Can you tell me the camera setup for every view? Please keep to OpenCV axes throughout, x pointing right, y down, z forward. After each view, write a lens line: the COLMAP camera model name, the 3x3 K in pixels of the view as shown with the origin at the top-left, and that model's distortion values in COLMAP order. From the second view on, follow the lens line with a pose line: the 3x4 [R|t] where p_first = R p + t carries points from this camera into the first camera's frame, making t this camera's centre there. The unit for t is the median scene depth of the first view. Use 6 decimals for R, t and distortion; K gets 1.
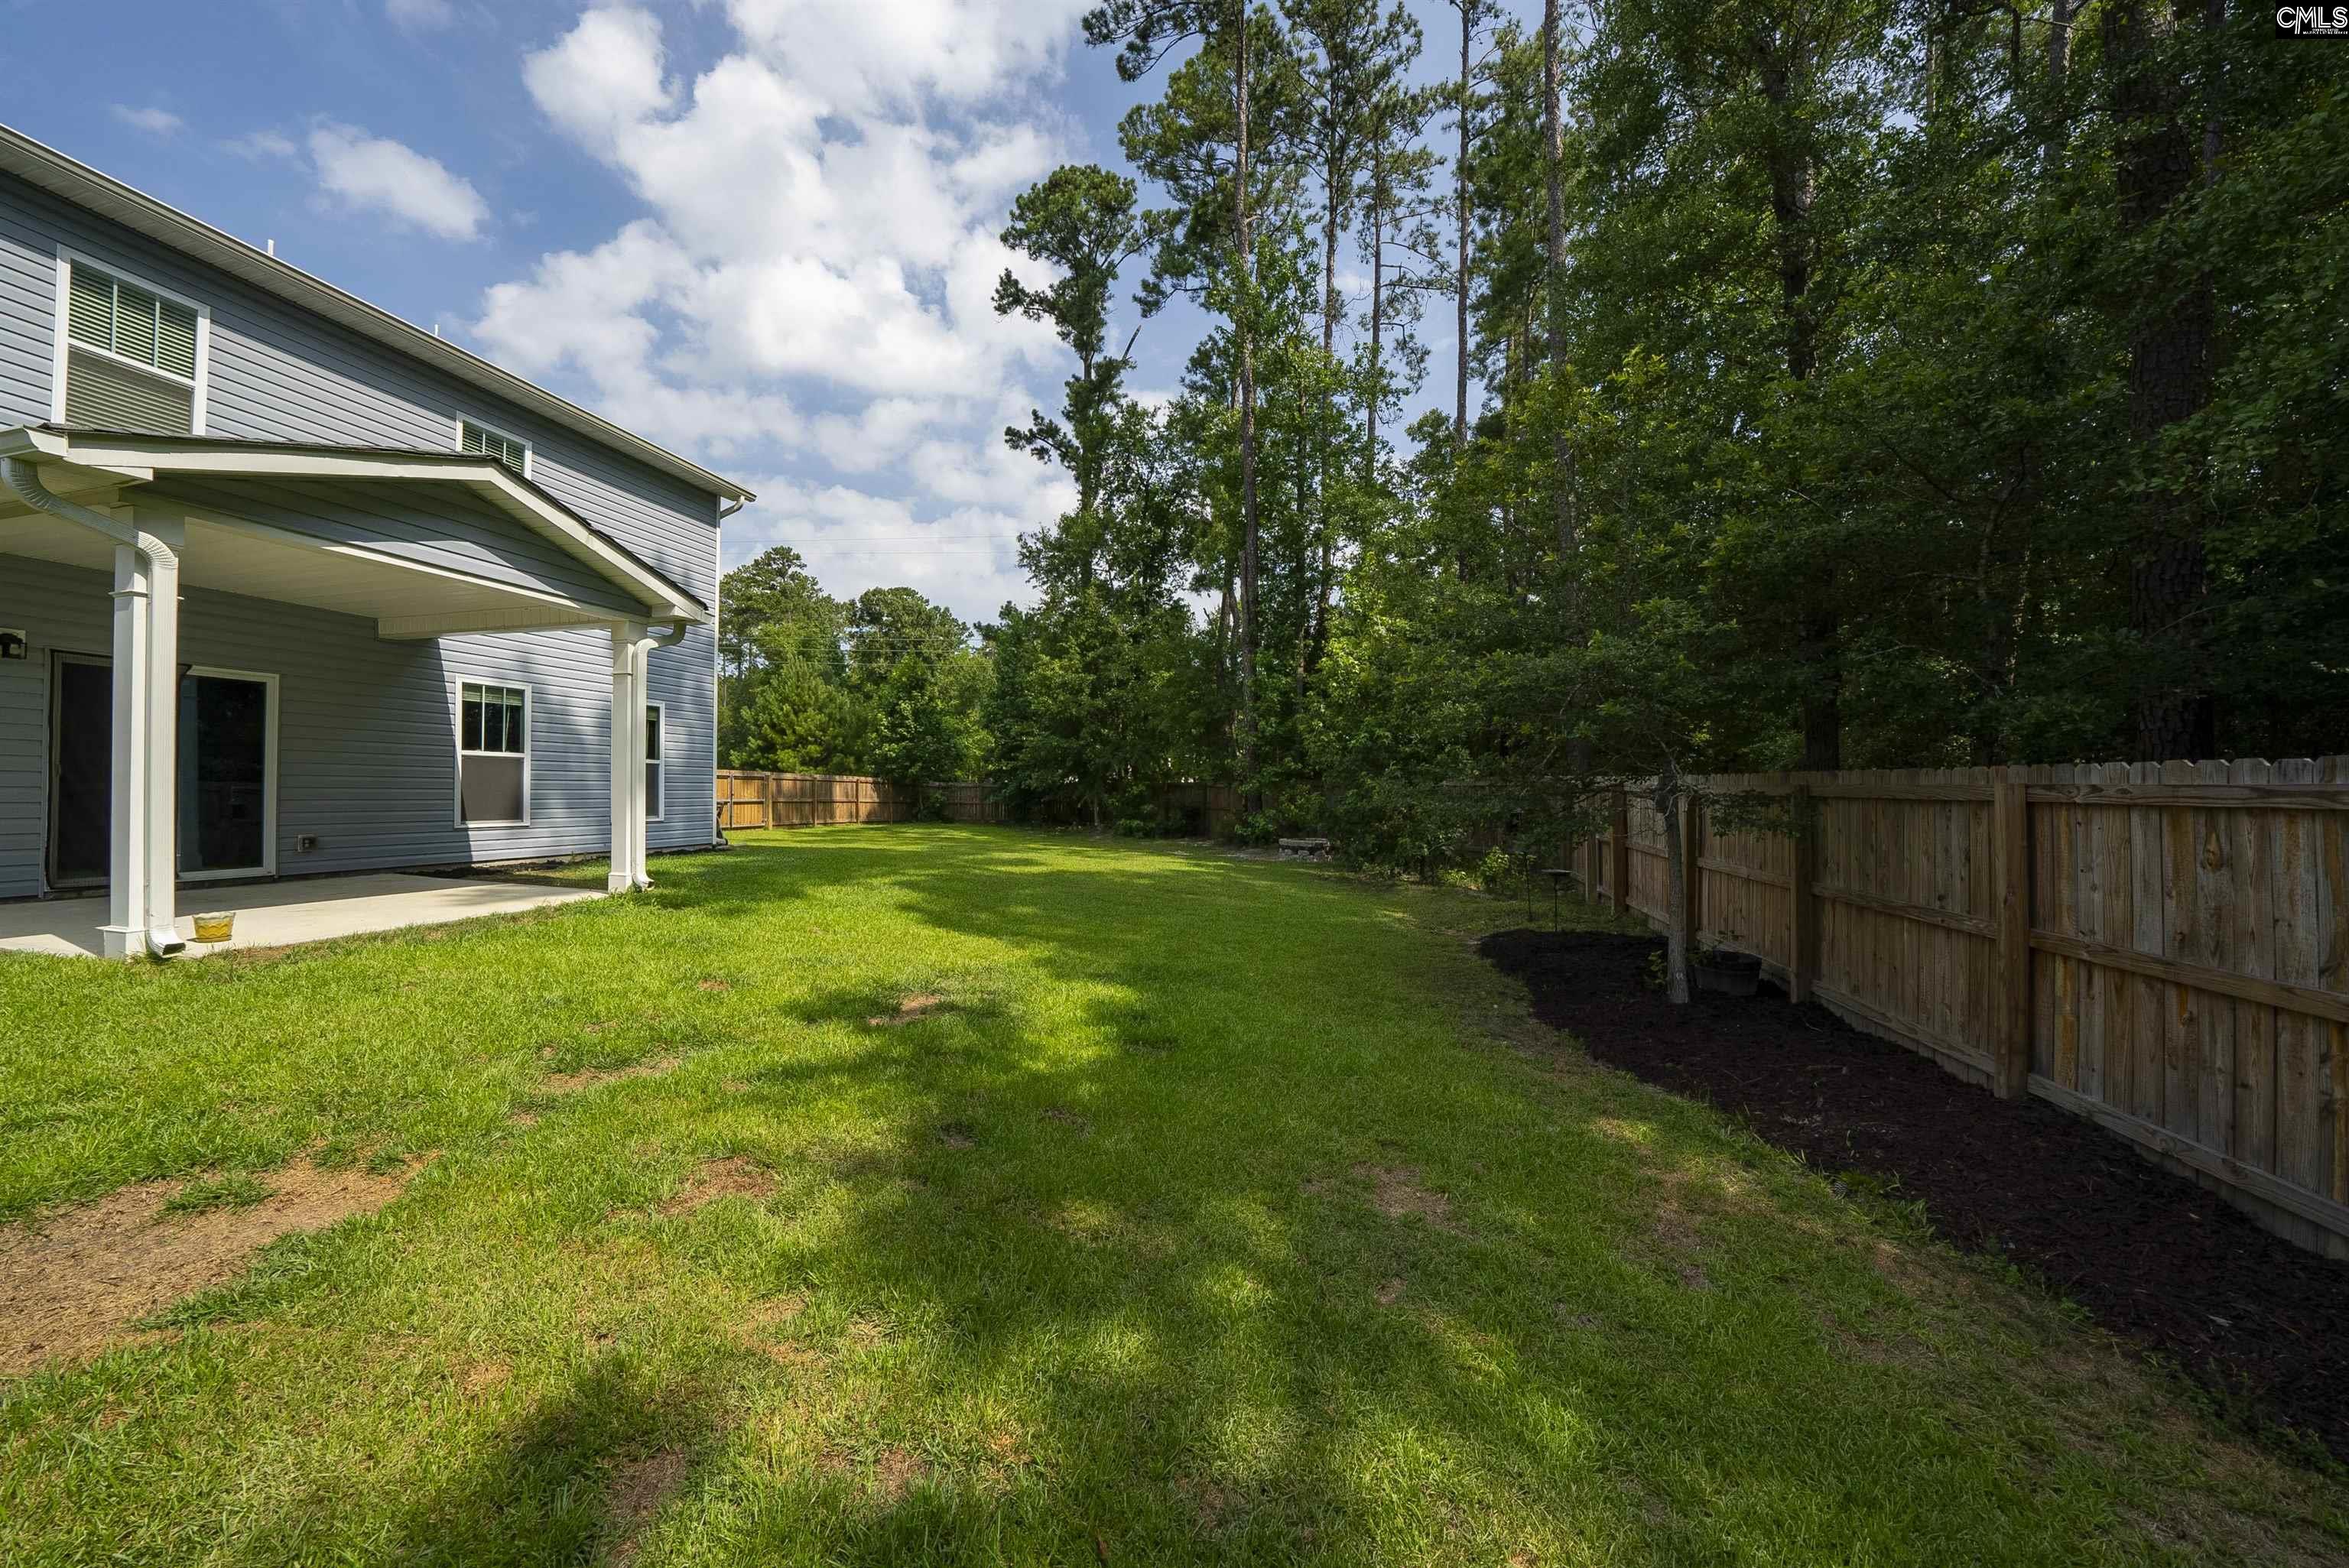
lens RADIAL K [[851.9, 0, 1178.1], [0, 851.9, 783.6], [0, 0, 1]] dist [-0.005957, -0.000125]
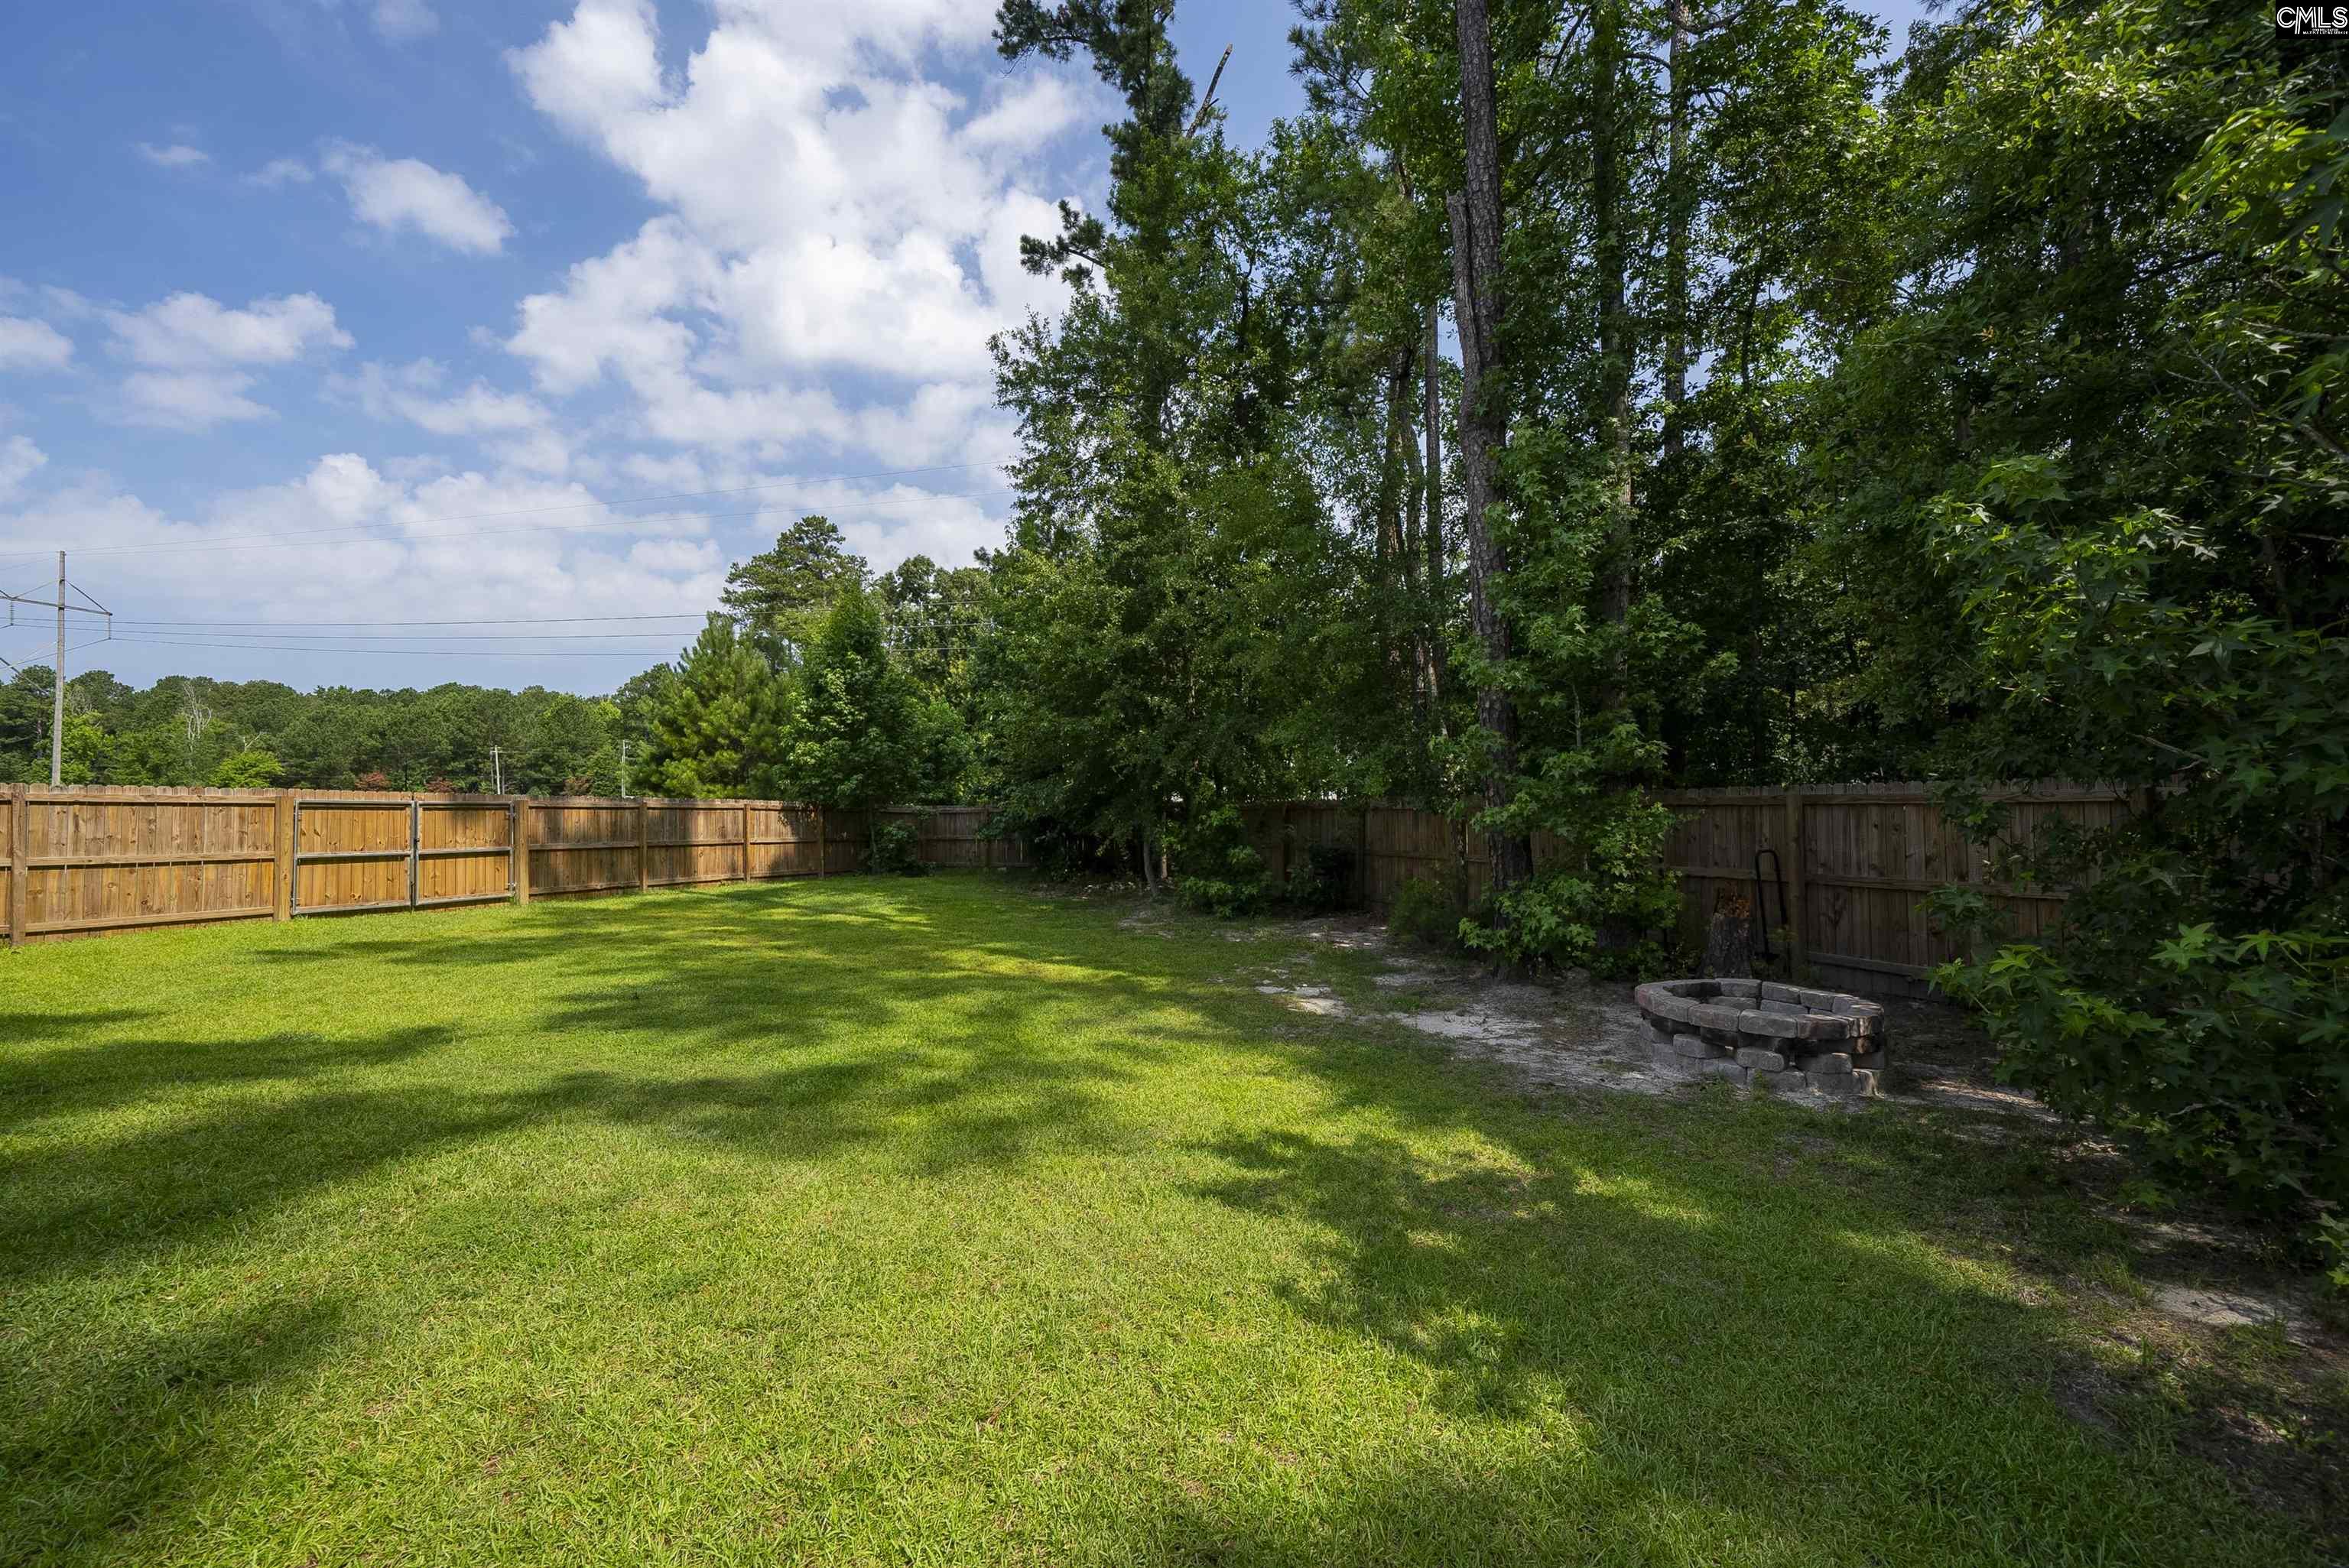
lens RADIAL K [[969.2, 0, 1163.9], [0, 969.2, 788.2], [0, 0, 1]] dist [-0.006054, -0.000573]
pose [[0.987686, -0.020467, -0.155108, 0.006363], [0.018712, 0.999743, -0.012765, -0.002773], [0.155329, 0.009705, 0.987815, 0.444819]]
